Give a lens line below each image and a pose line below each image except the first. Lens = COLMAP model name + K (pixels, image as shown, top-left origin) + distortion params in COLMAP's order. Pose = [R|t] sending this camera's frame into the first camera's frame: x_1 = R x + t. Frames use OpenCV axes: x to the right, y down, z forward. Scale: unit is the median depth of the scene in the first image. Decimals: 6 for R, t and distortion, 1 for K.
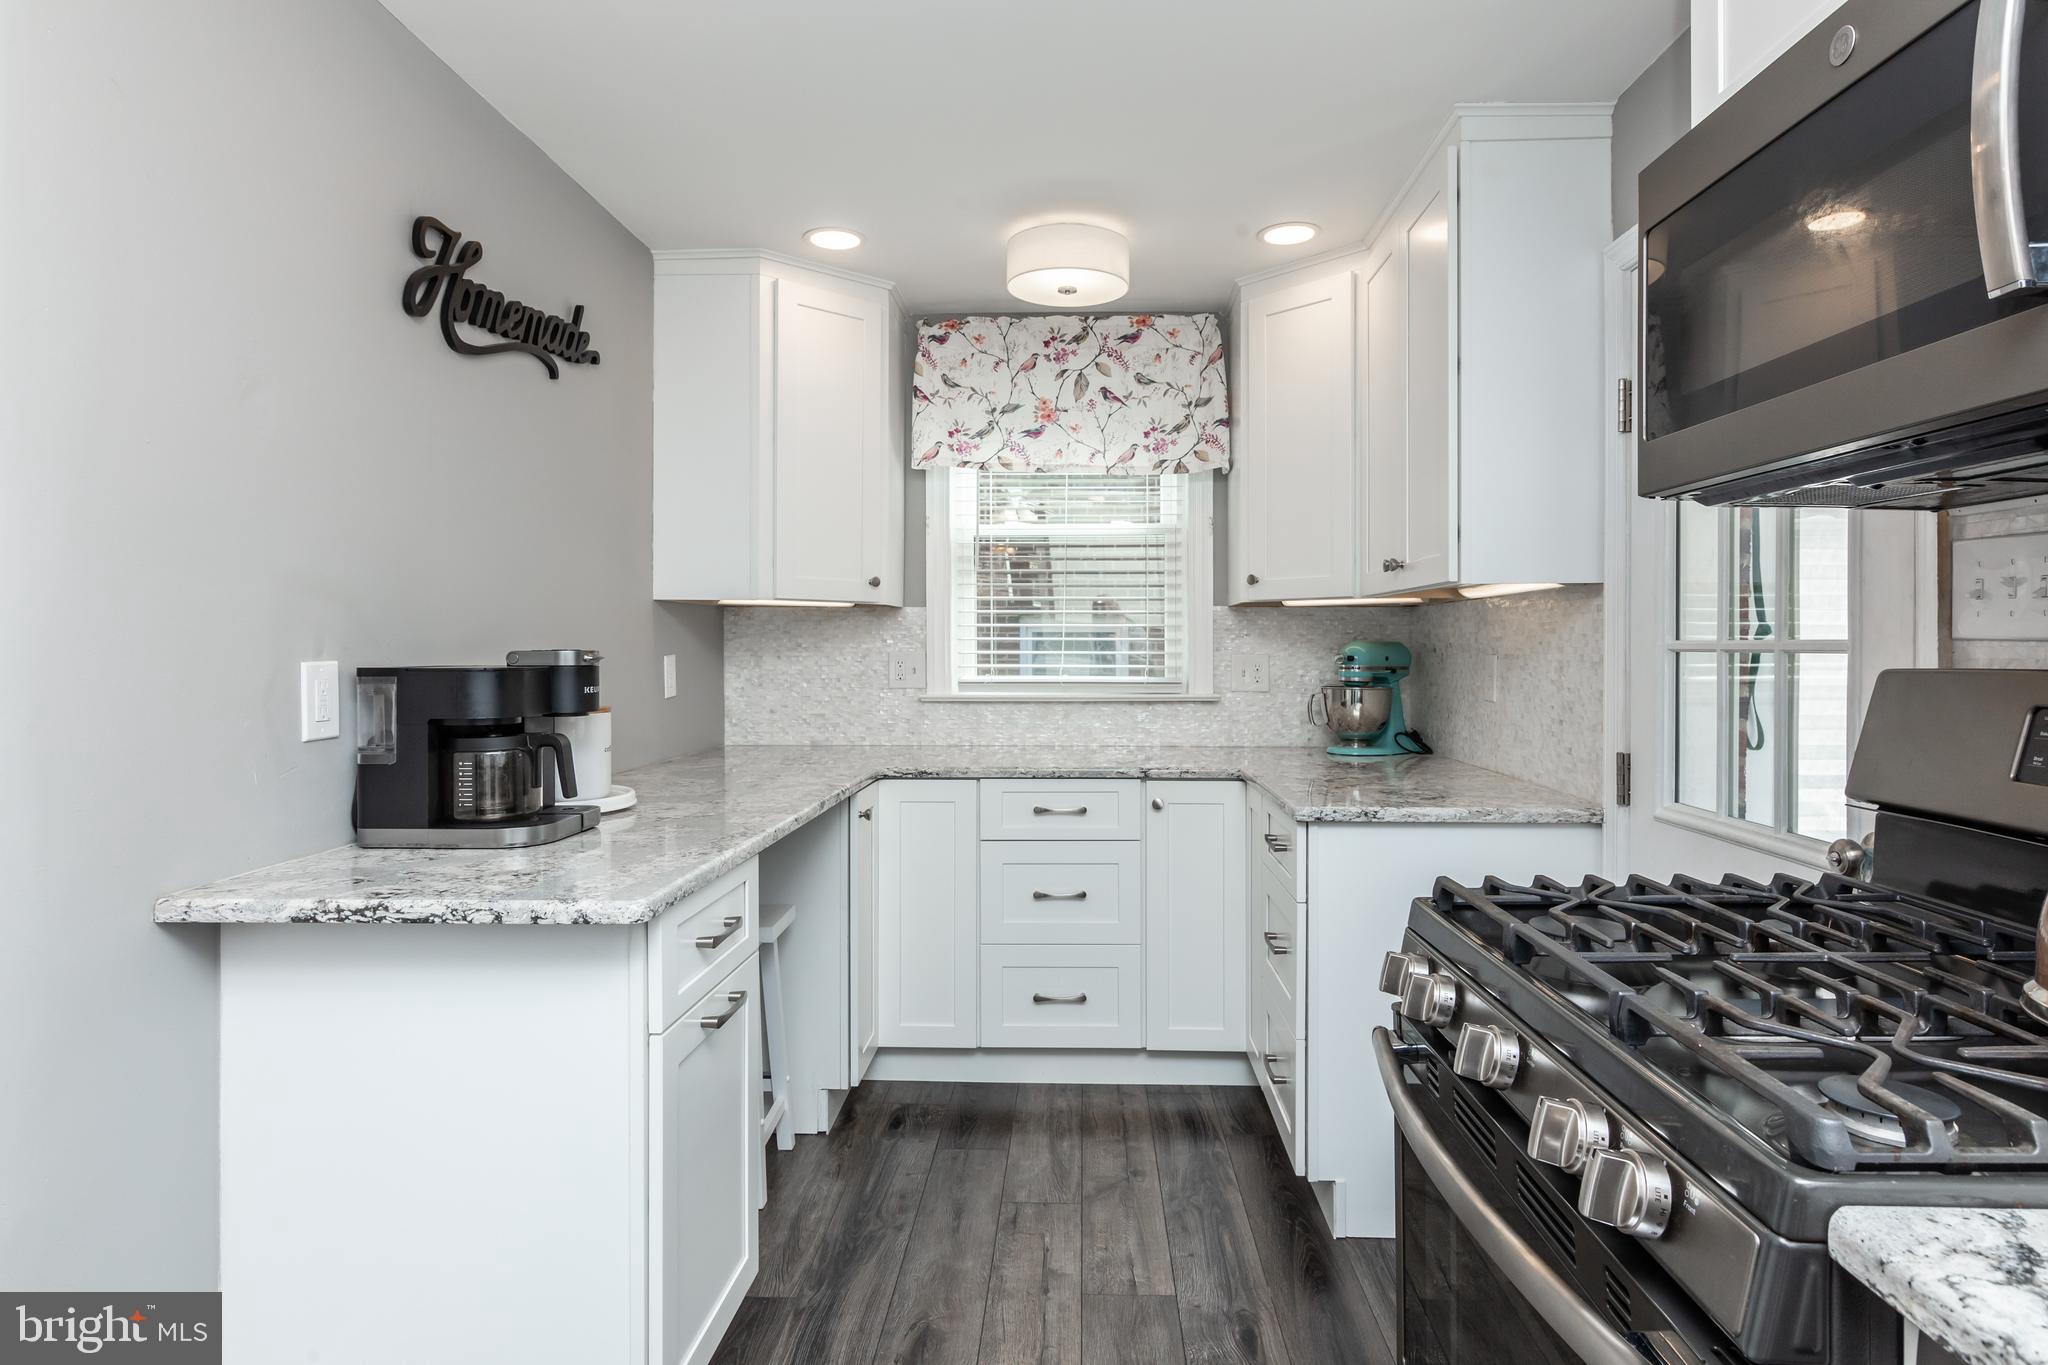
lens RADIAL K [[1104.0, 0, 1027.1], [0, 1104.0, 653.6], [0, 0, 1]] dist [0.000006, 0.000078]
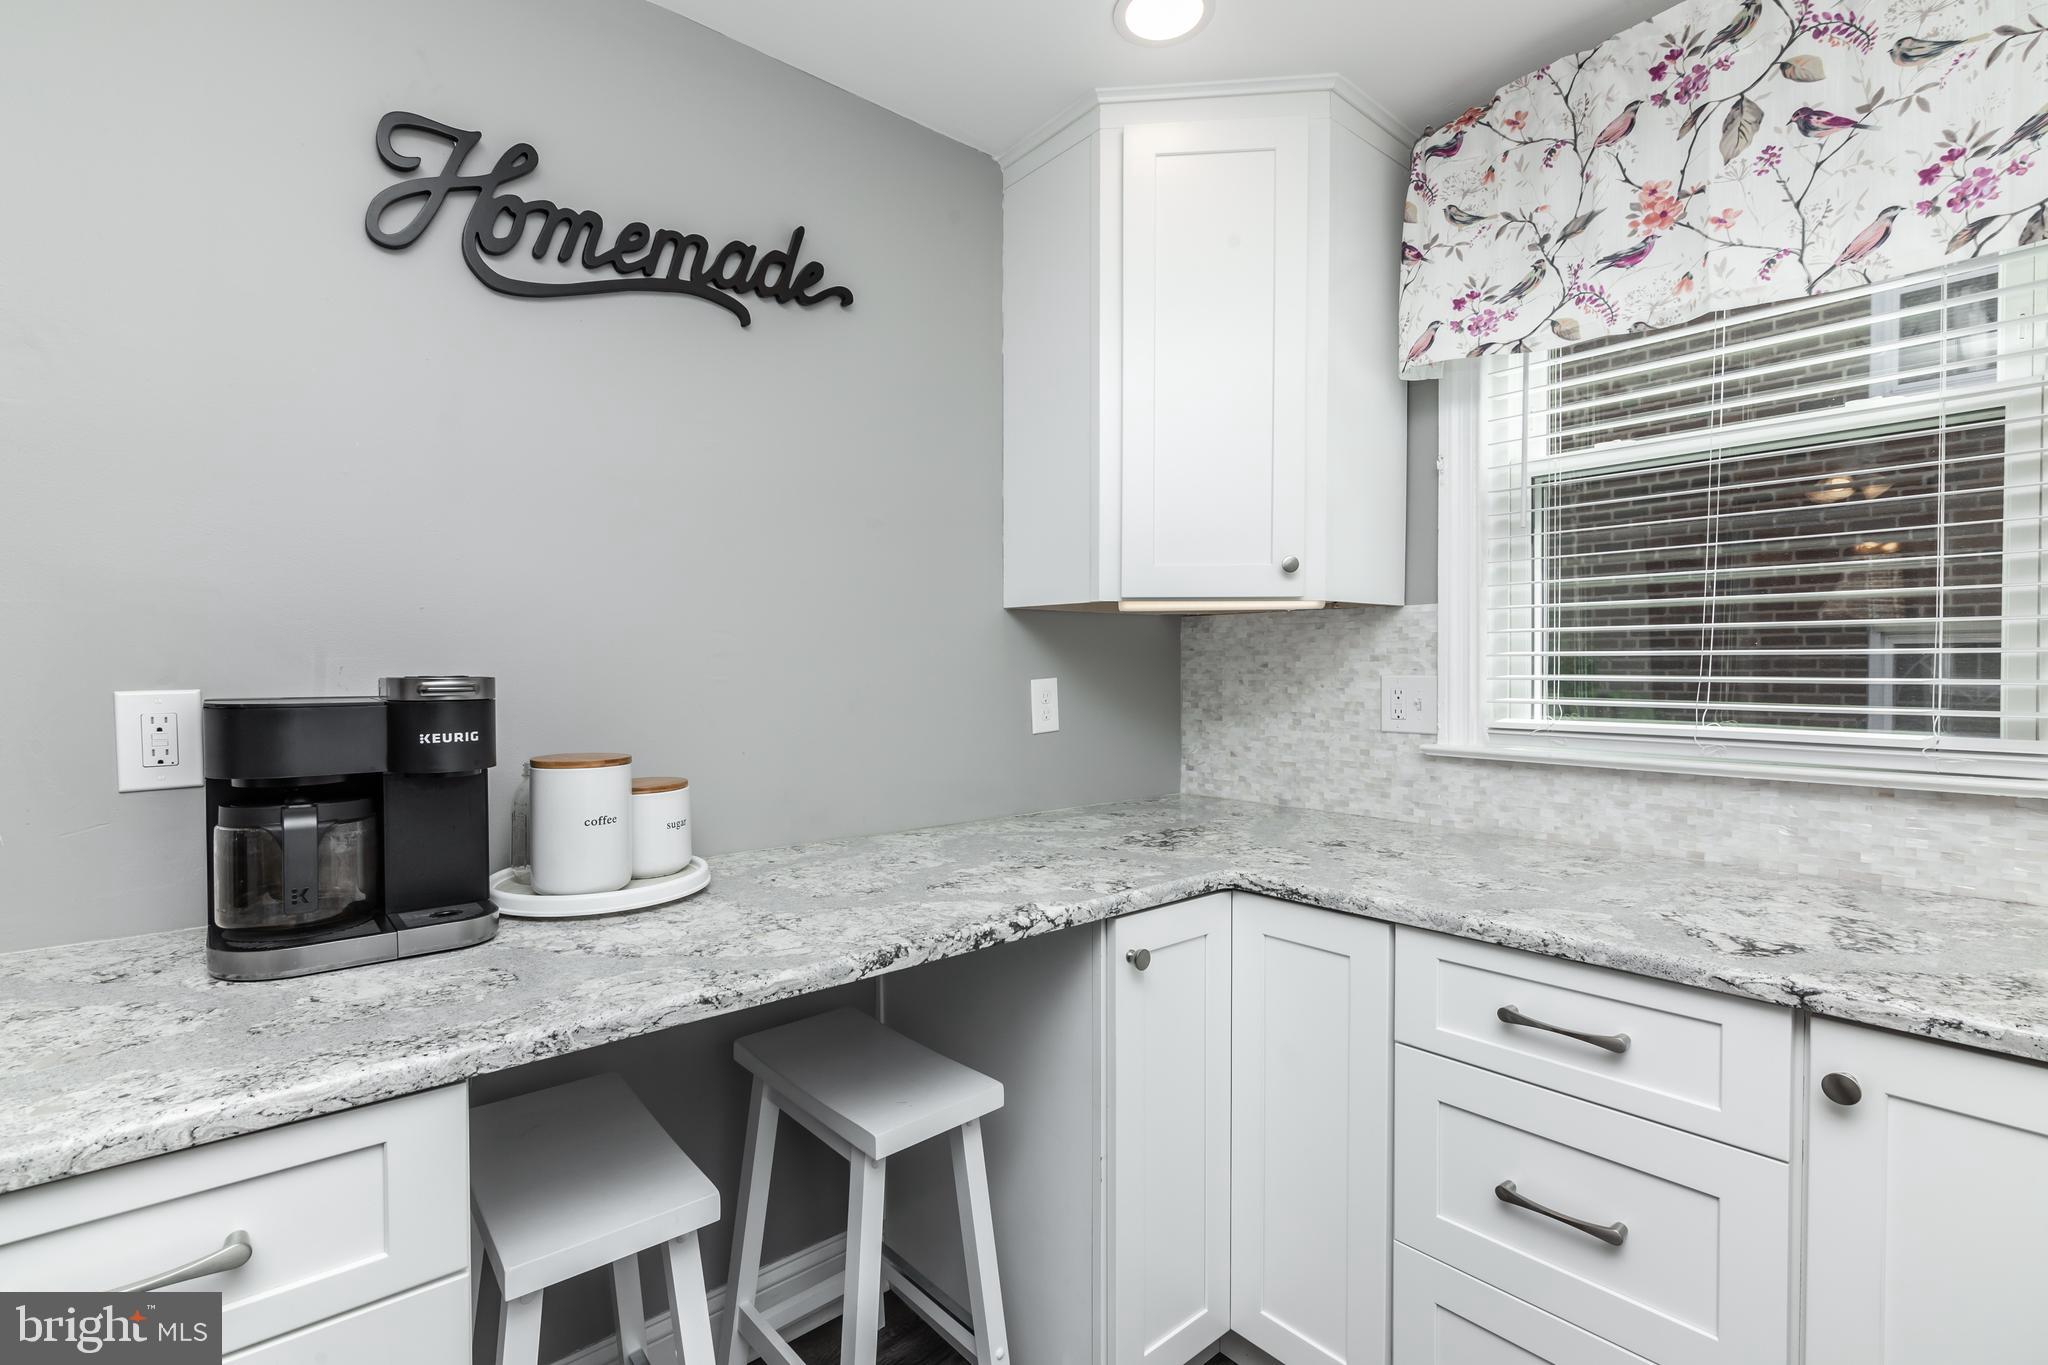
lens RADIAL K [[924.1, 0, 1024.0], [0, 924.1, 682.5], [0, 0, 1]] dist [0.000069, 0.000351]
pose [[0.686138, 0.012873, -0.727357, 0.130850], [-0.003311, 0.999888, 0.014573, -0.004872], [0.727463, -0.007591, 0.686104, 0.494029]]
